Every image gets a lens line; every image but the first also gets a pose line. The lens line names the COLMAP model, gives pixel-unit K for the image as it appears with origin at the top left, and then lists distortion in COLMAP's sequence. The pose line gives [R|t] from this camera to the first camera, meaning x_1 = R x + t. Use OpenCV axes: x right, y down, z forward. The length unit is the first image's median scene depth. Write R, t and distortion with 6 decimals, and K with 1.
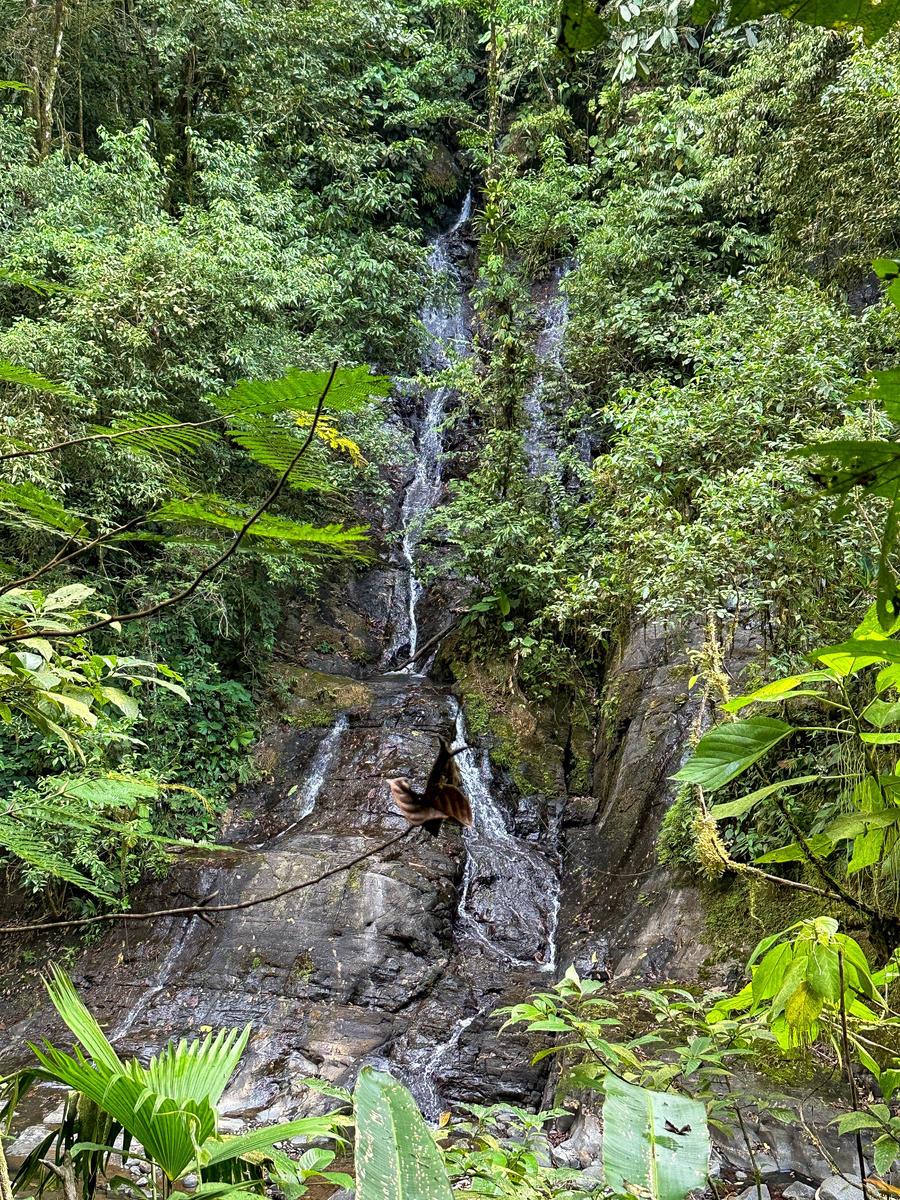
lens RADIAL K [[1811.5, 0, 413.8], [0, 1811.5, 601.0], [0, 0, 1]] dist [0.233574, -0.514852]
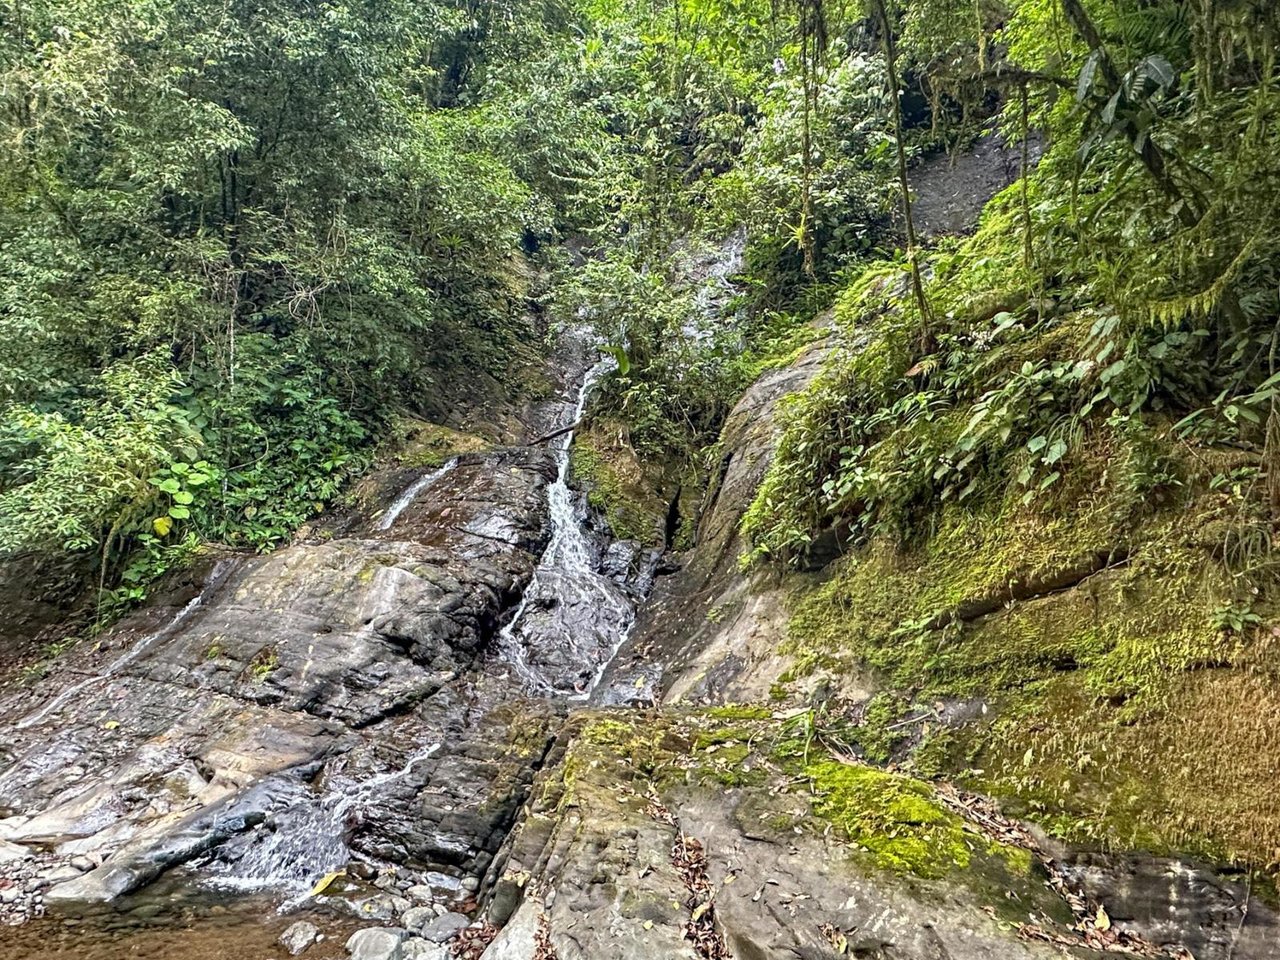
lens RADIAL K [[849.1, 0, 640.0], [0, 849.1, 480.0], [0, 0, 1]] dist [-0.001114, -0.001110]
pose [[0.993768, 0.068511, -0.087925, 0.122395], [-0.083557, 0.979960, -0.180820, 0.175544], [0.073775, 0.187040, 0.979578, 0.642946]]
